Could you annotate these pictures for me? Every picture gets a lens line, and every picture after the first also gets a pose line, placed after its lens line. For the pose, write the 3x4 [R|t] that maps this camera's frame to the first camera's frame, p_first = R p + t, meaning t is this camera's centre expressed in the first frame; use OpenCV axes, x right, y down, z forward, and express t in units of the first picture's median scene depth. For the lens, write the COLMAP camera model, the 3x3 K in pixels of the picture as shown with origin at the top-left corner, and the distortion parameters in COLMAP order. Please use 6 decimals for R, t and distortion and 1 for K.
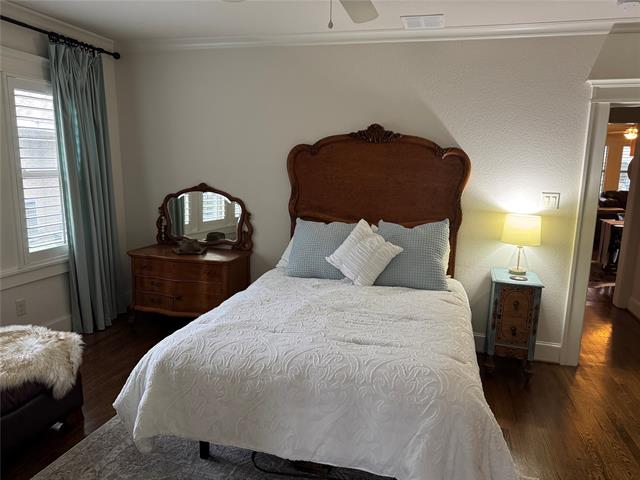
lens RADIAL K [[435.0, 0, 320.0], [0, 435.0, 240.0], [0, 0, 1]] dist [0.101194, -0.000511]
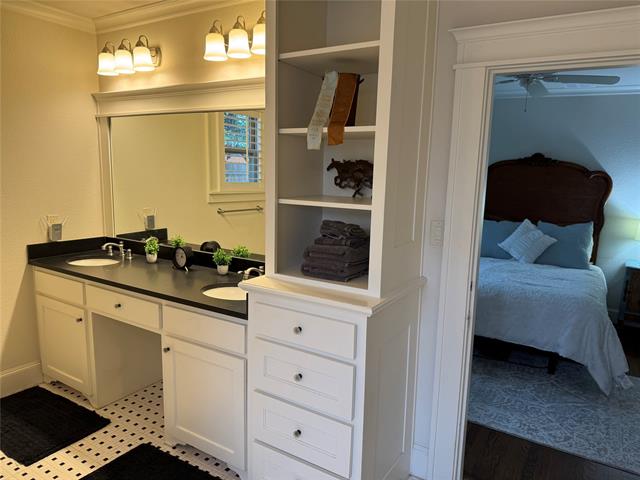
lens RADIAL K [[453.2, 0, 320.0], [0, 453.2, 240.0], [0, 0, 1]] dist [-0.001248, -0.002479]
pose [[0.962960, 0.053165, -0.264351, -0.160927], [-0.062242, 0.997720, -0.026074, 0.103670], [0.262362, 0.041562, 0.964074, -0.618218]]
